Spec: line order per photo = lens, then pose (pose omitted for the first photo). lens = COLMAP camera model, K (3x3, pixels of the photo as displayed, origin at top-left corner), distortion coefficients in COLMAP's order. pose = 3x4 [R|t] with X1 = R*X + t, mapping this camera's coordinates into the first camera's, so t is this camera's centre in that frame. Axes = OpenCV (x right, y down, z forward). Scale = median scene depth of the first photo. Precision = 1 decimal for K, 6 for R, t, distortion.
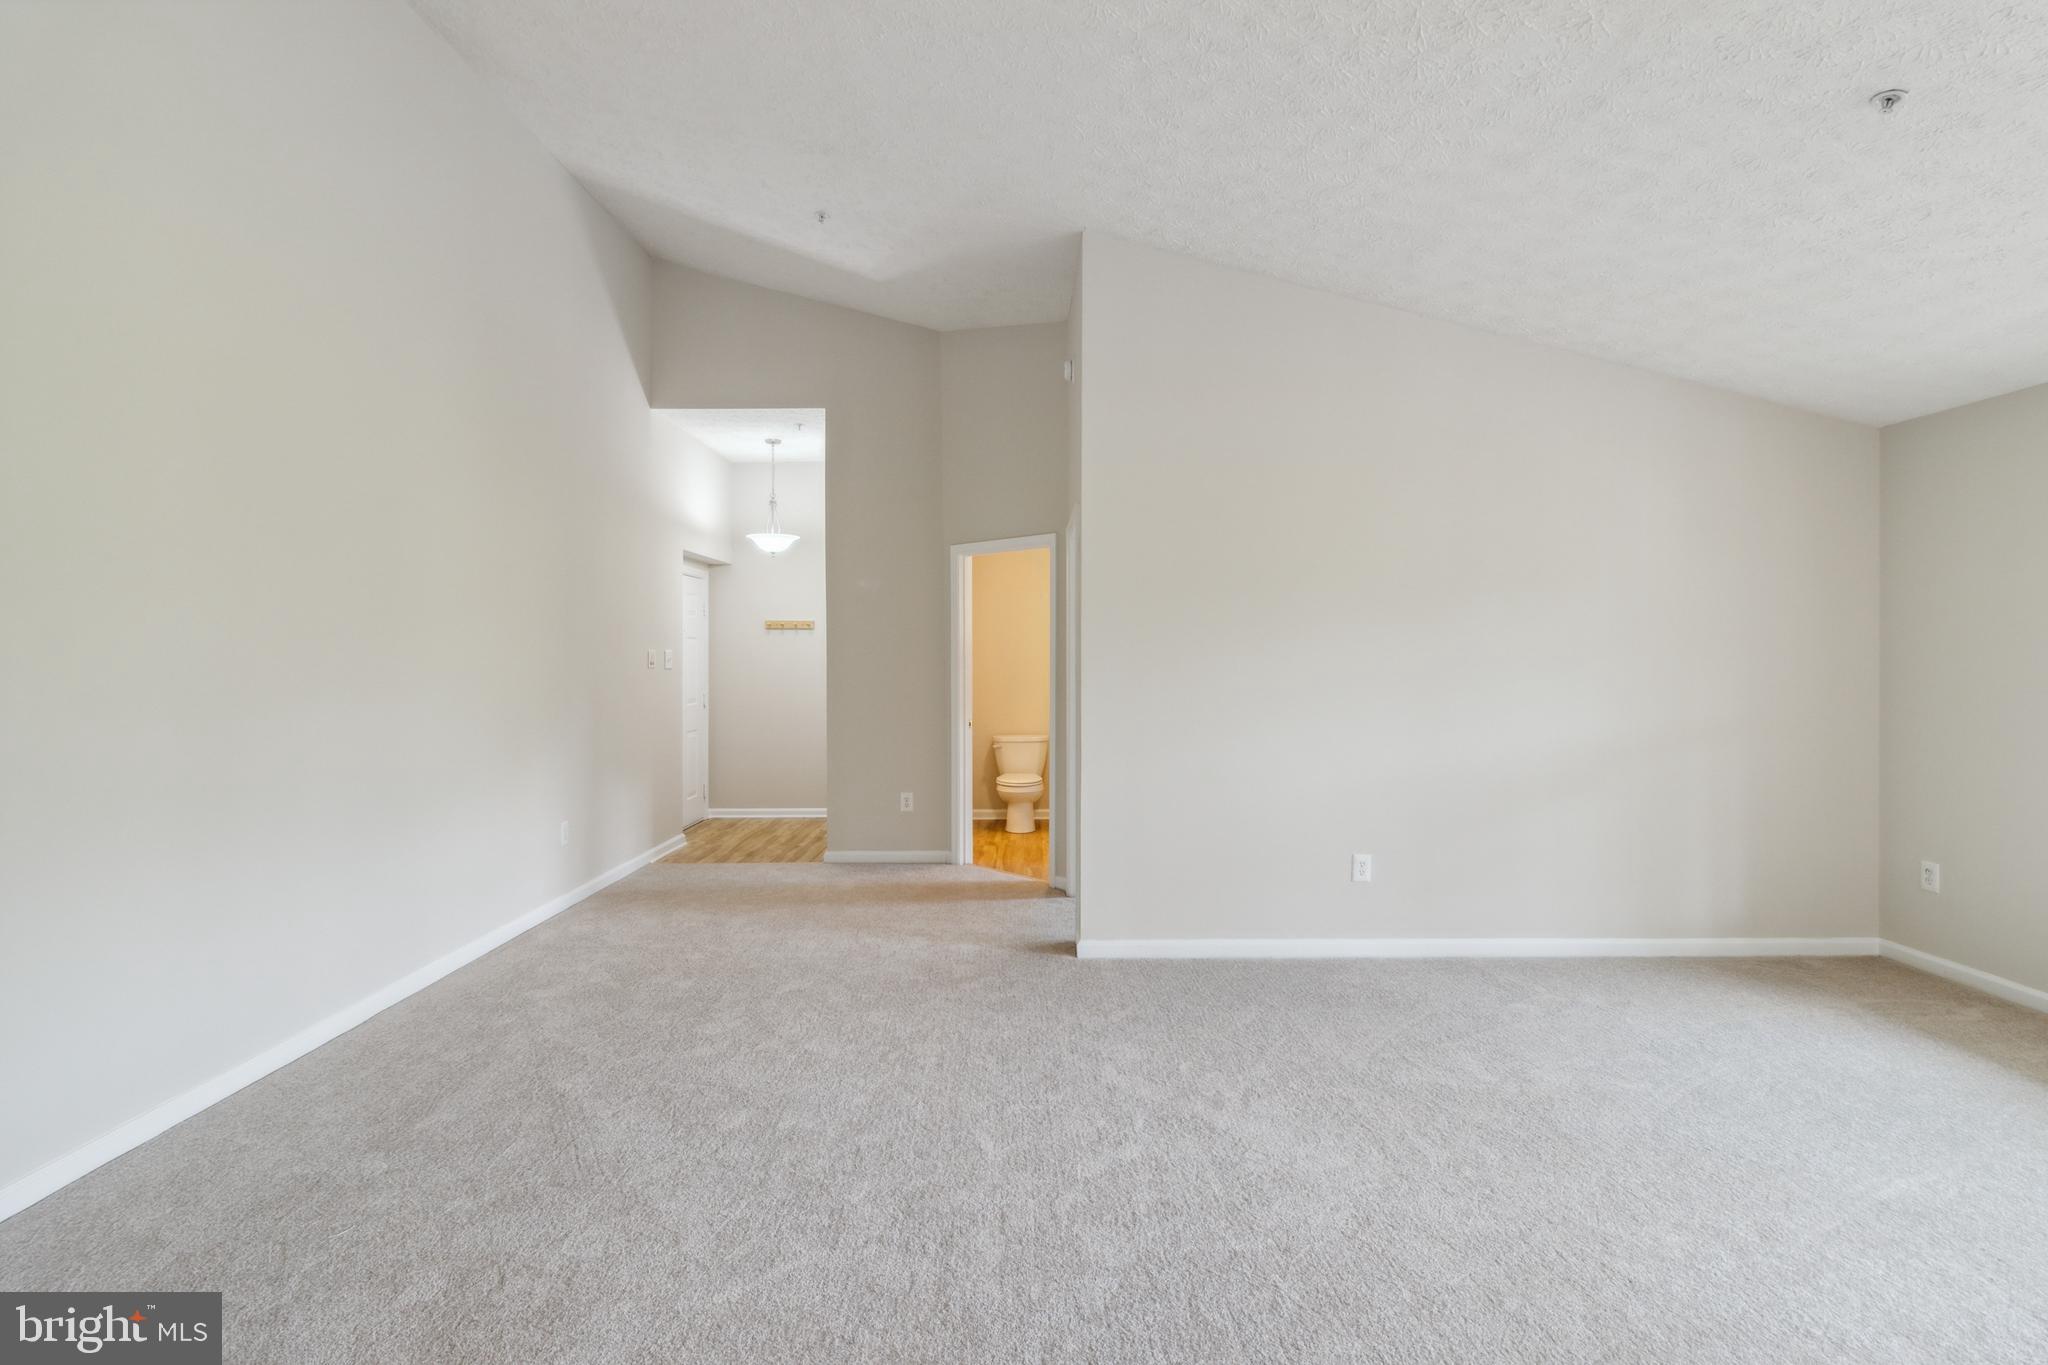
lens RADIAL K [[960.1, 0, 1028.3], [0, 960.1, 660.1], [0, 0, 1]] dist [0.003865, 0.000690]
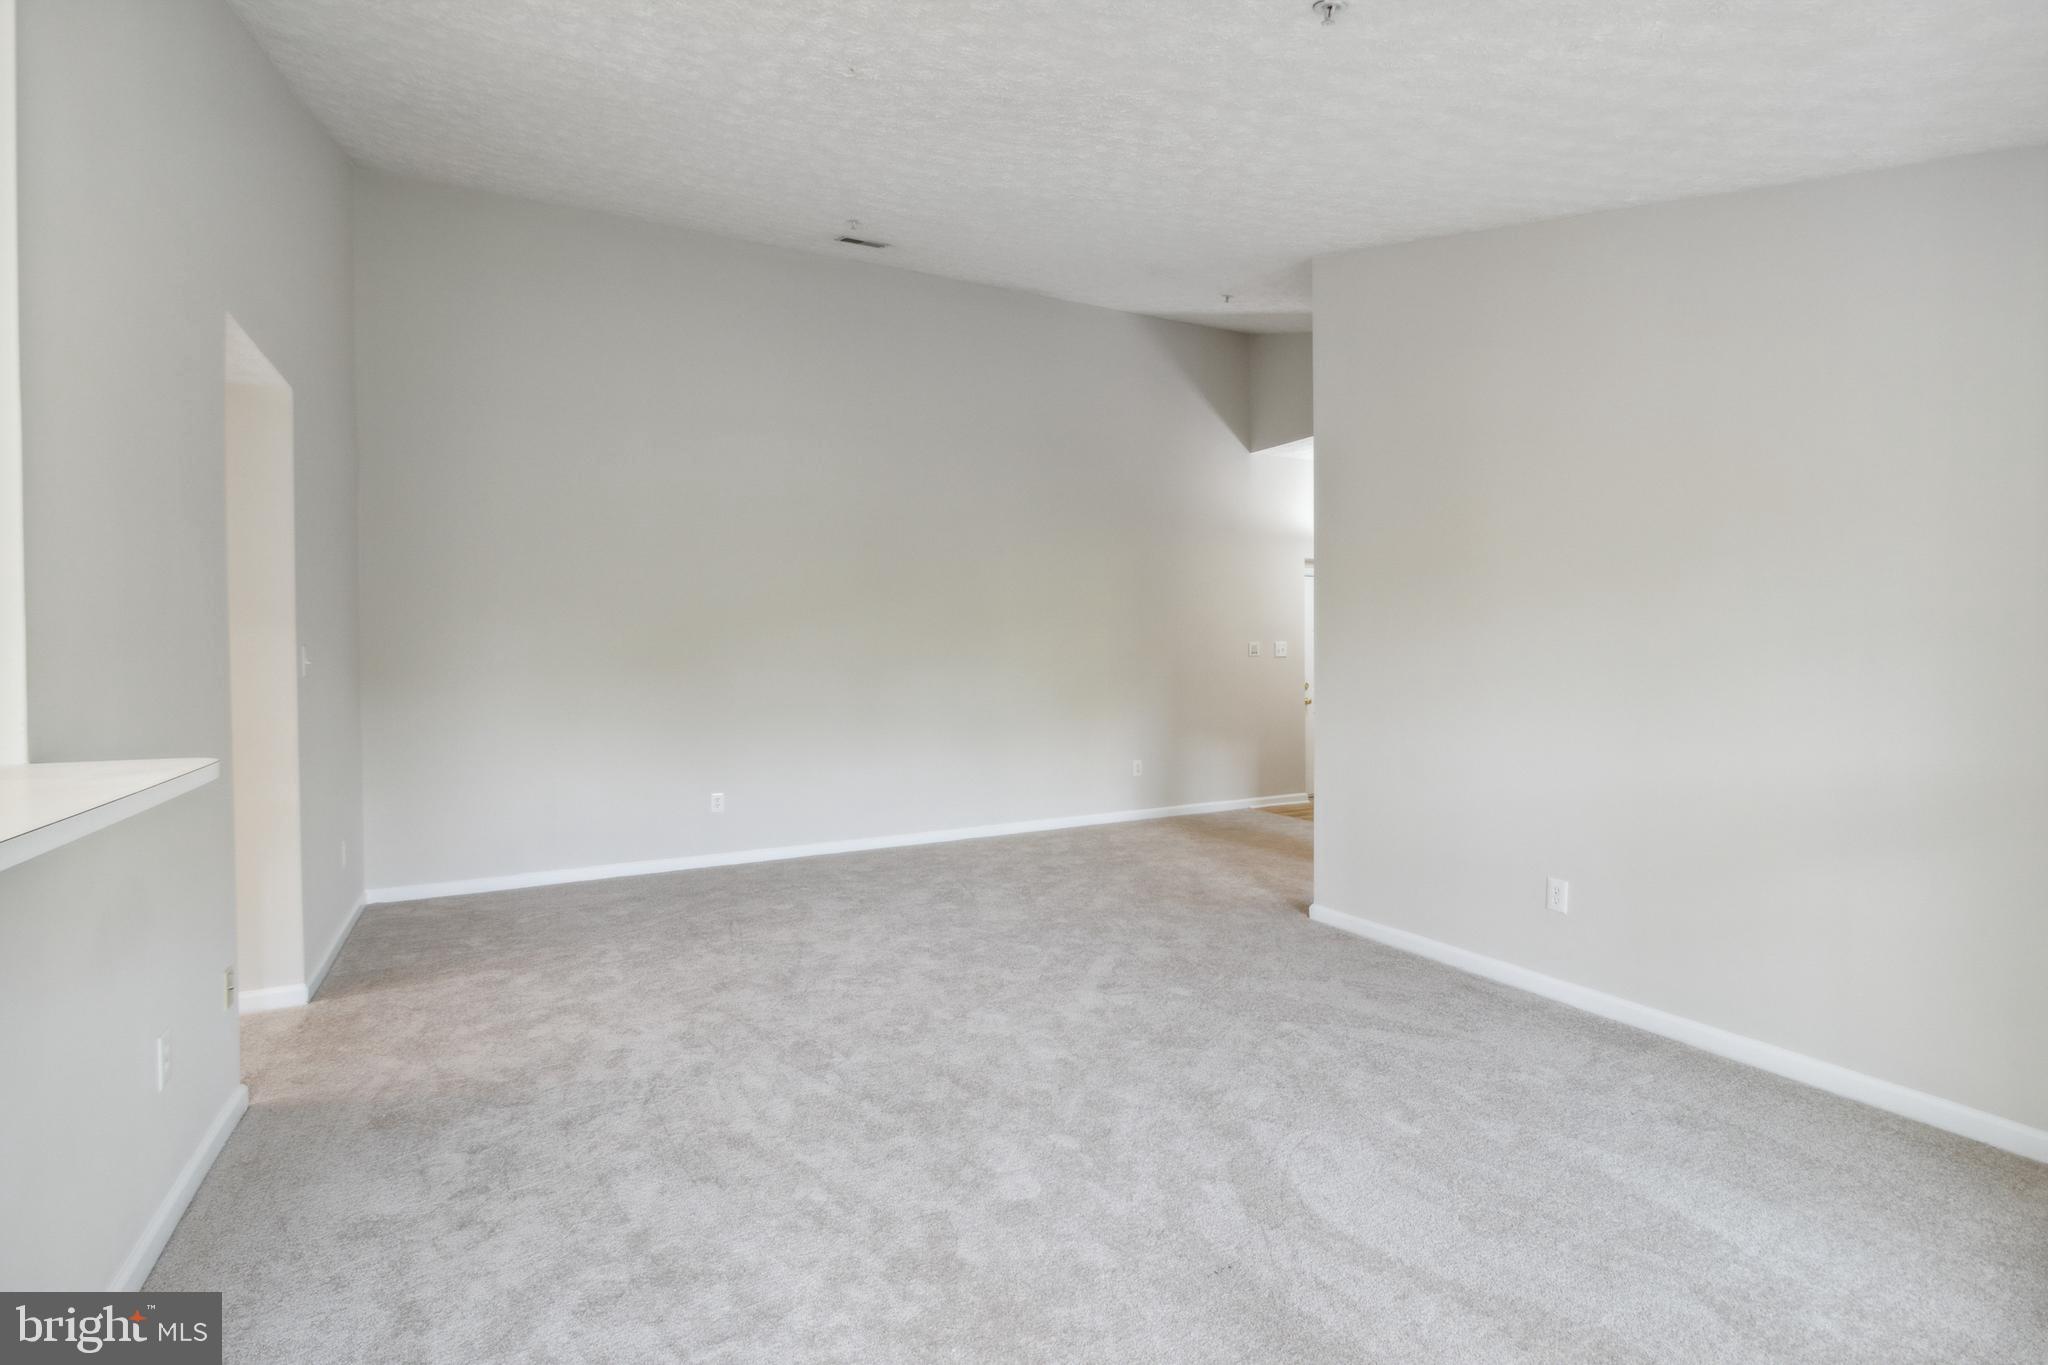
lens RADIAL K [[960.1, 0, 1028.3], [0, 960.1, 660.1], [0, 0, 1]] dist [0.003865, 0.000690]
pose [[0.472625, 0.008034, -0.881227, 0.867080], [0.002653, 0.999941, 0.010539, -0.000315], [0.881260, -0.007319, 0.472576, 0.191567]]
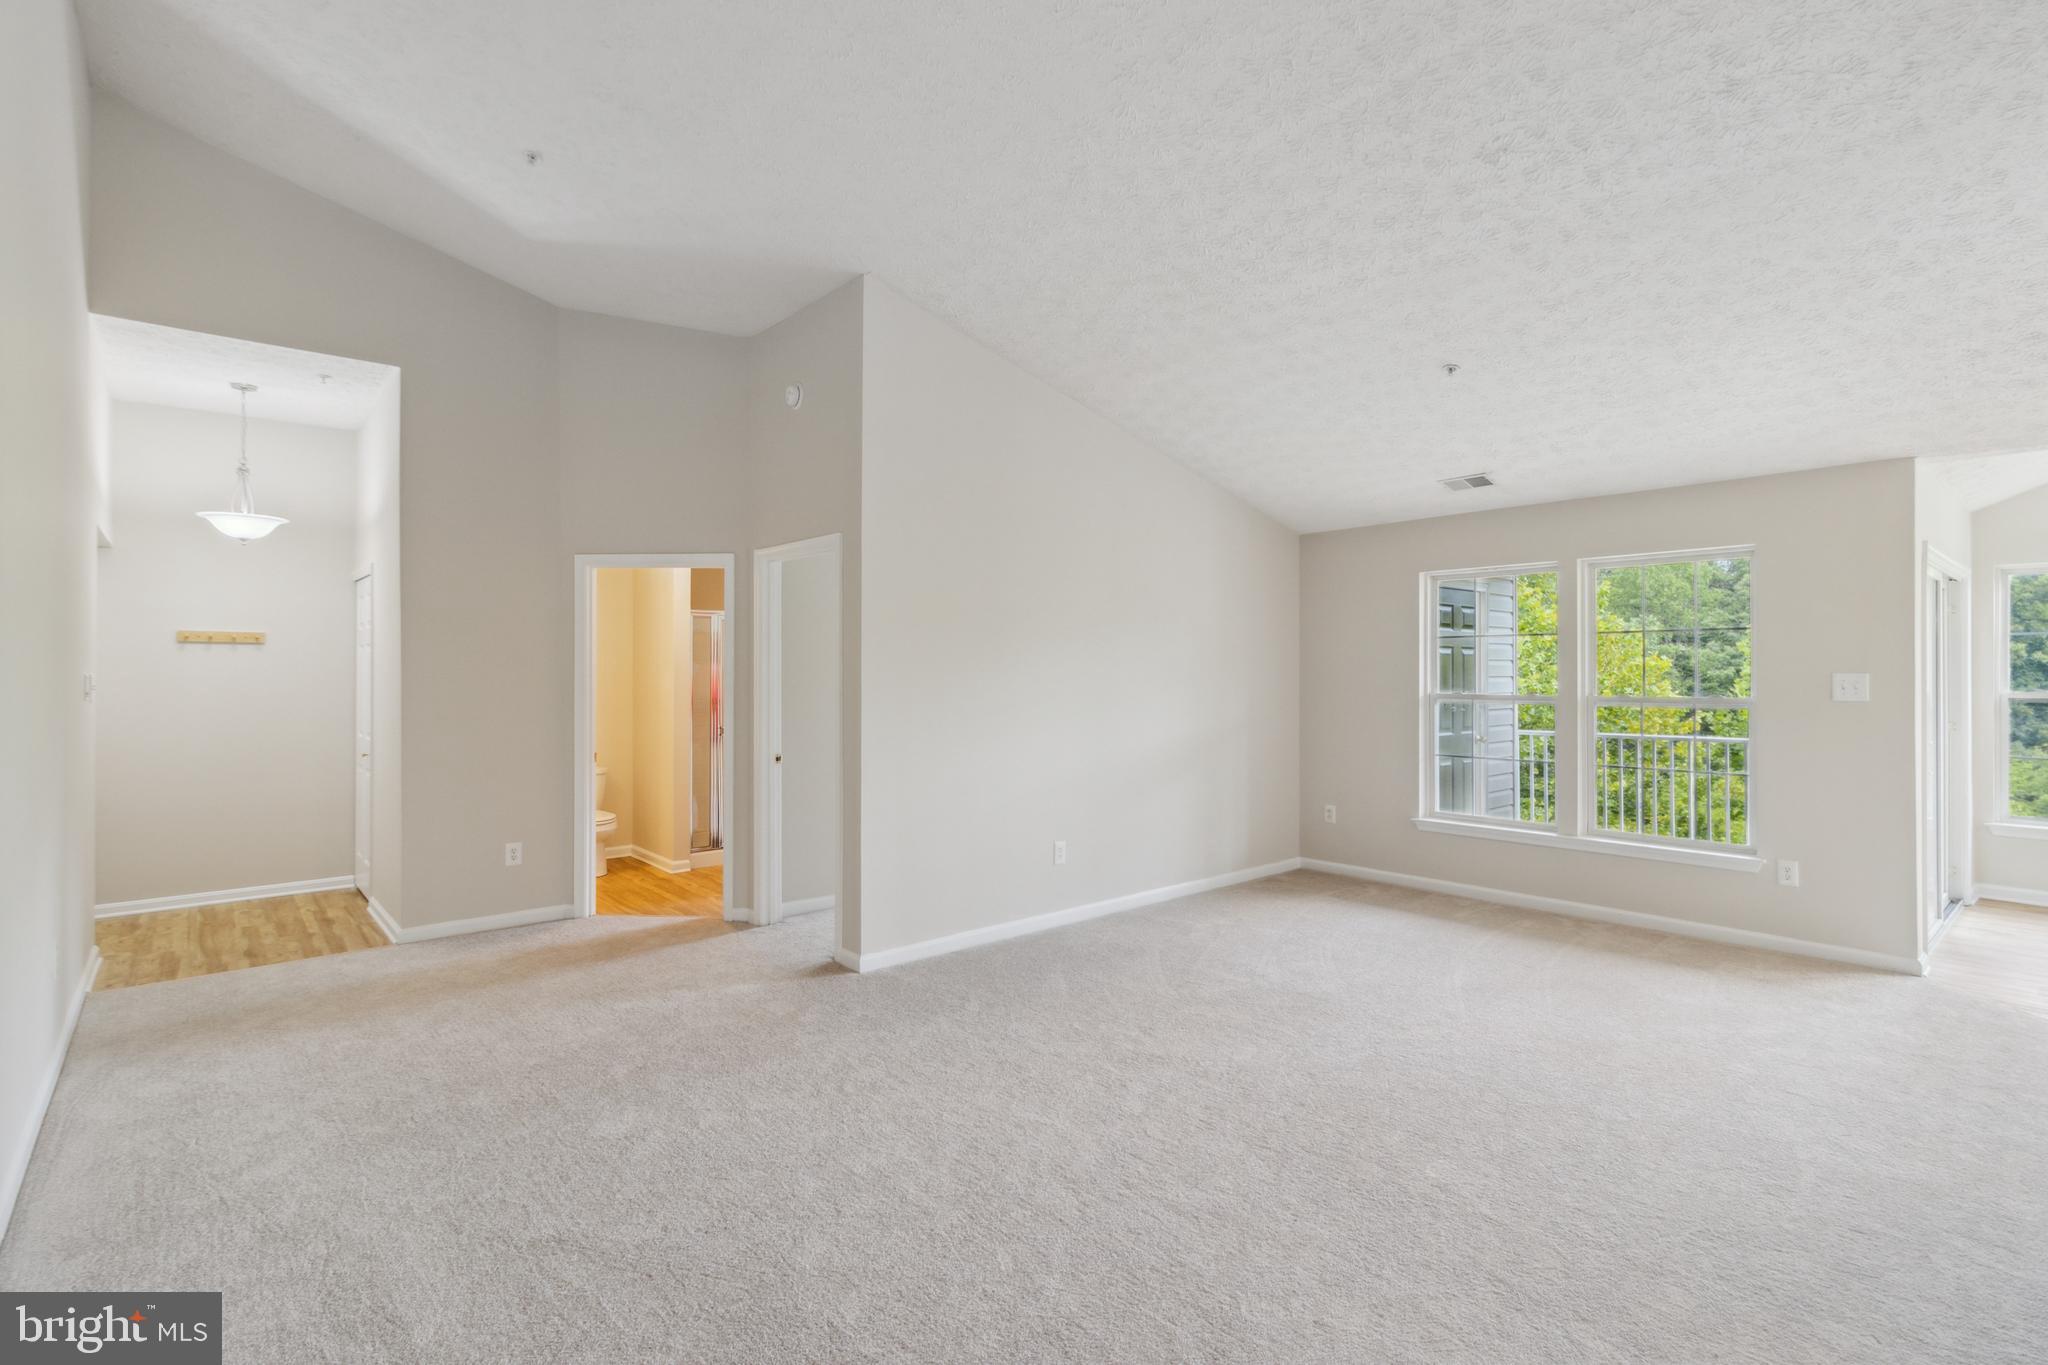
lens RADIAL K [[957.8, 0, 1024.0], [0, 957.8, 682.5], [0, 0, 1]] dist [0.000990, 0.000218]
pose [[0.755895, -0.005277, 0.654672, -0.493154], [0.002974, 0.999985, 0.004628, -0.007853], [-0.654686, -0.001551, 0.755899, 0.104569]]
